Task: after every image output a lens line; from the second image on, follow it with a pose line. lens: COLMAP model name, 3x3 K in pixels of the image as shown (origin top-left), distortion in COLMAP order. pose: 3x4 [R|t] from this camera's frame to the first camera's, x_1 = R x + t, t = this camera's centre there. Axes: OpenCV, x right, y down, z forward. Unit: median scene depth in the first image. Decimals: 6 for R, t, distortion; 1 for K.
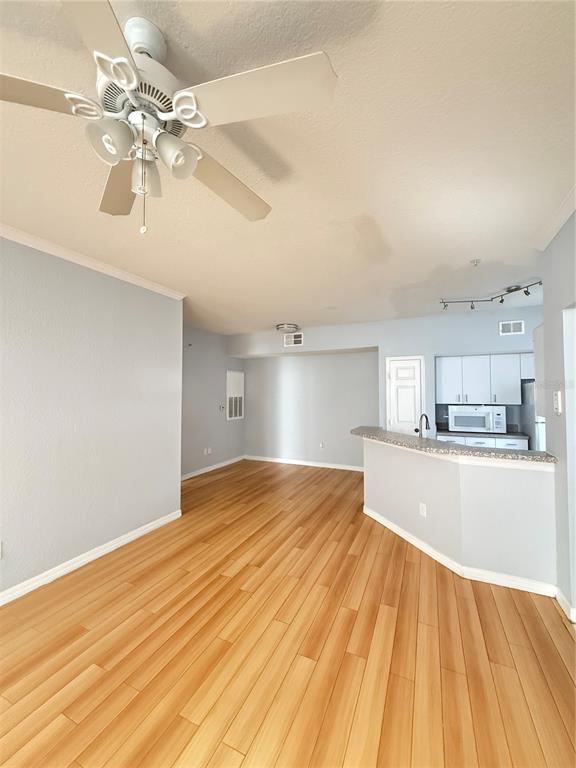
lens RADIAL K [[306.7, 0, 287.7], [0, 306.7, 382.0], [0, 0, 1]] dist [0.000730, 0.000045]
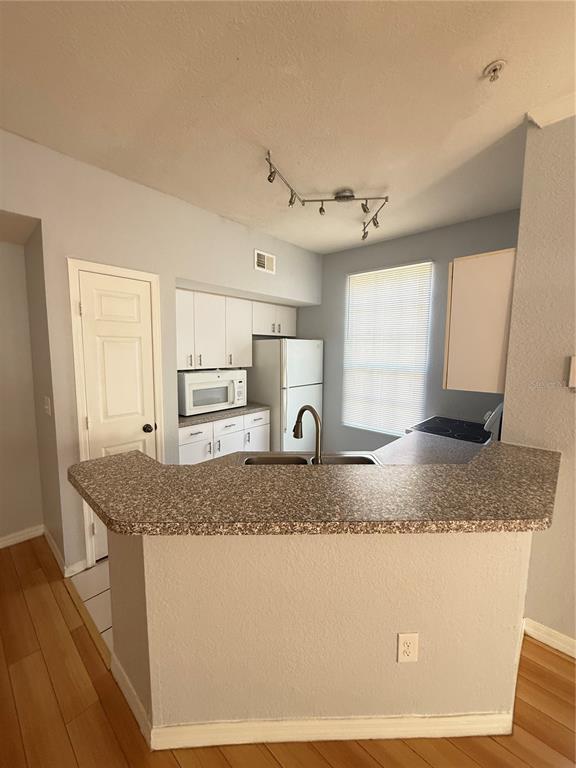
lens RADIAL K [[306.7, 0, 287.7], [0, 306.7, 382.0], [0, 0, 1]] dist [0.000730, 0.000045]
pose [[0.296983, -0.096586, 0.949985, 0.026546], [-0.043942, 0.992435, 0.114639, 0.017785], [-0.953871, -0.075790, 0.290492, 0.669250]]
